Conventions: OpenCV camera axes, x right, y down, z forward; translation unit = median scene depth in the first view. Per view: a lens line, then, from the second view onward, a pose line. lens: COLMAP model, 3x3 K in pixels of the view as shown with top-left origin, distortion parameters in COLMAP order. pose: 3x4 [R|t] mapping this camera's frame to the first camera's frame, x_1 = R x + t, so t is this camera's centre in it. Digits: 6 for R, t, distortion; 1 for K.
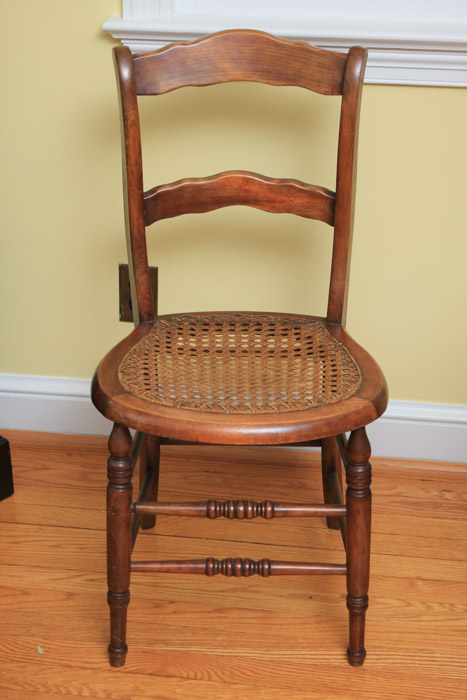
lens RADIAL K [[1511.3, 0, 233.5], [0, 1511.3, 350.0], [0, 0, 1]] dist [0.063830, -0.061163]
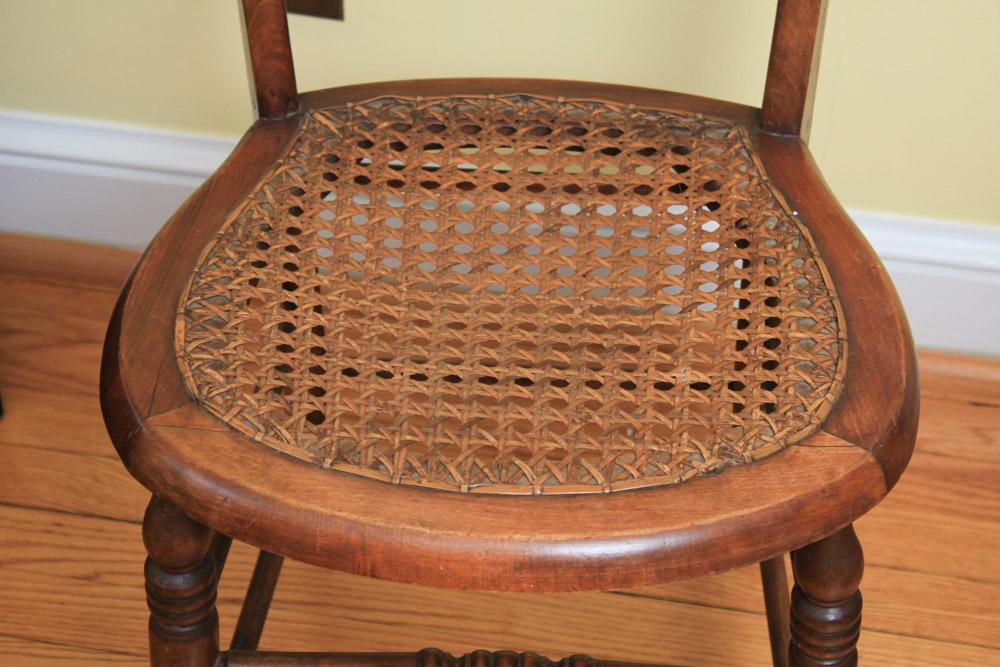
lens RADIAL K [[2456.7, 0, 500.0], [0, 2456.7, 333.5], [0, 0, 1]] dist [0.057498, 0.538177]
pose [[0.998753, 0.028710, -0.040838, 0.024633], [-0.016661, 0.962870, 0.269451, -0.136260], [0.047058, -0.268434, 0.962148, 0.414869]]
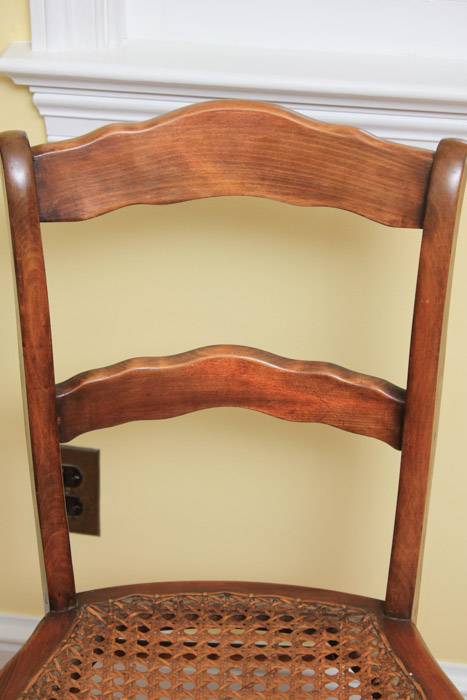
lens RADIAL K [[1719.7, 0, 233.5], [0, 1719.7, 350.0], [0, 0, 1]] dist [0.057498, 0.538177]
pose [[0.999799, 0.014471, -0.013884, 0.013670], [-0.013614, 0.998111, 0.059915, -0.158705], [0.014725, -0.059714, 0.998107, 0.381535]]
